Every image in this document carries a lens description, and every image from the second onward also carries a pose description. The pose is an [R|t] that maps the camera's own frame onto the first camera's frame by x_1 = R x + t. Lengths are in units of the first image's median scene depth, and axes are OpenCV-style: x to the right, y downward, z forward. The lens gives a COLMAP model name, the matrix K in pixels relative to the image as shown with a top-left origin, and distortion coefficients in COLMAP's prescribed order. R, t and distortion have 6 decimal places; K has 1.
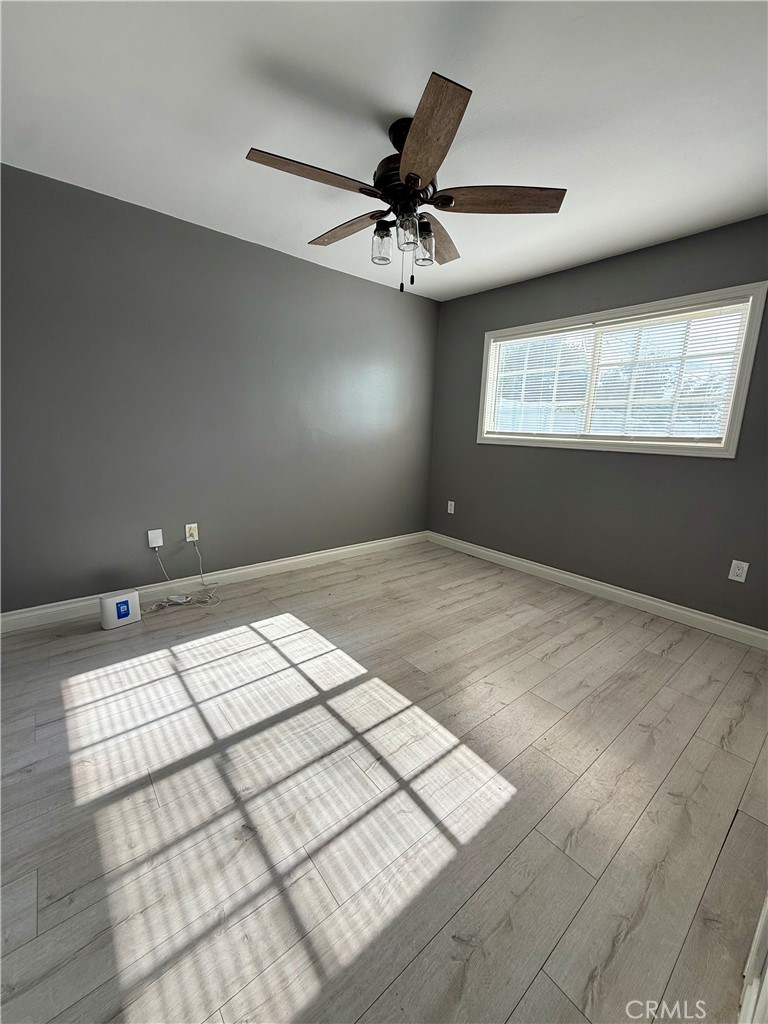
lens RADIAL K [[406.2, 0, 385.7], [0, 406.2, 513.1], [0, 0, 1]] dist [0.001724, -0.001594]
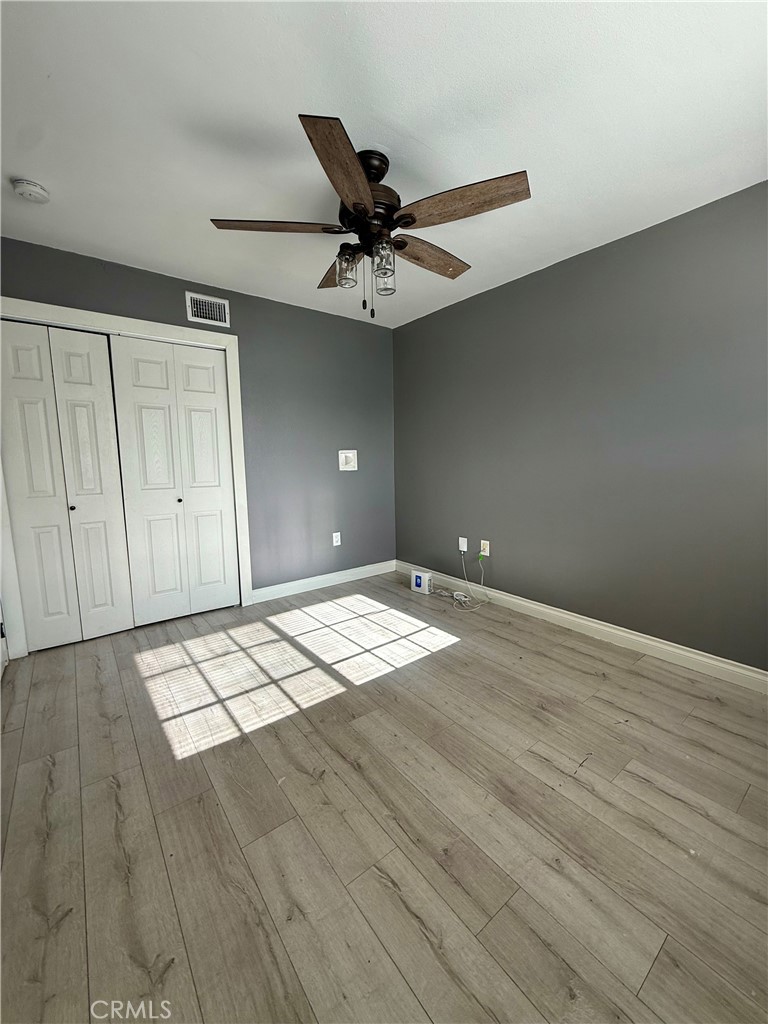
lens RADIAL K [[406.2, 0, 387.8], [0, 406.2, 510.1], [0, 0, 1]] dist [0.001724, -0.001594]
pose [[-0.030624, 0.102420, -0.994270, 0.807852], [-0.198201, 0.974361, 0.106474, -0.152104], [0.979683, 0.200326, -0.009539, 0.852302]]
